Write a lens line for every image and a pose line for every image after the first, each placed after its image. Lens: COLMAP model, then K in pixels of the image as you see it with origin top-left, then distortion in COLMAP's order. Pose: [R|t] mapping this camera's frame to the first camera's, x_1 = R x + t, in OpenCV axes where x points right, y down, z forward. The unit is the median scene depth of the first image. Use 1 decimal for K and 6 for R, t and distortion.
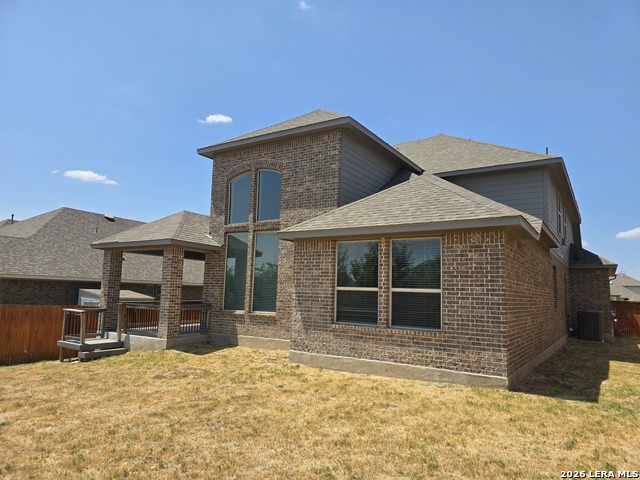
lens RADIAL K [[428.9, 0, 318.5], [0, 428.9, 242.4], [0, 0, 1]] dist [0.070626, -0.063229]
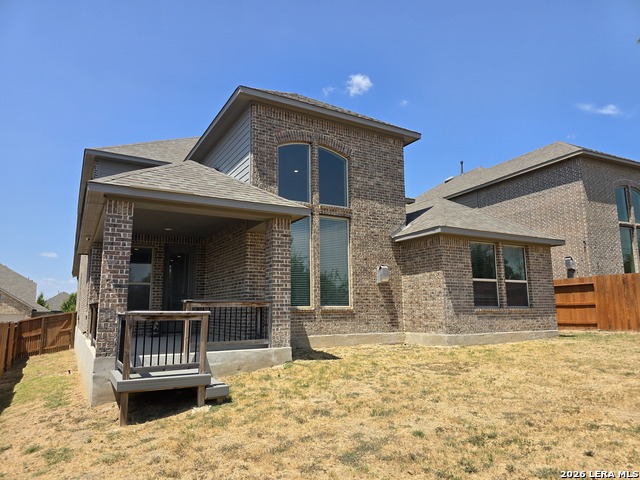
lens RADIAL K [[428.9, 0, 318.5], [0, 428.9, 242.4], [0, 0, 1]] dist [0.070626, -0.063229]
pose [[0.454646, 0.101446, 0.884876, -1.228398], [-0.084589, 0.993920, -0.070486, 0.123285], [-0.886646, -0.042805, 0.460463, 0.803889]]
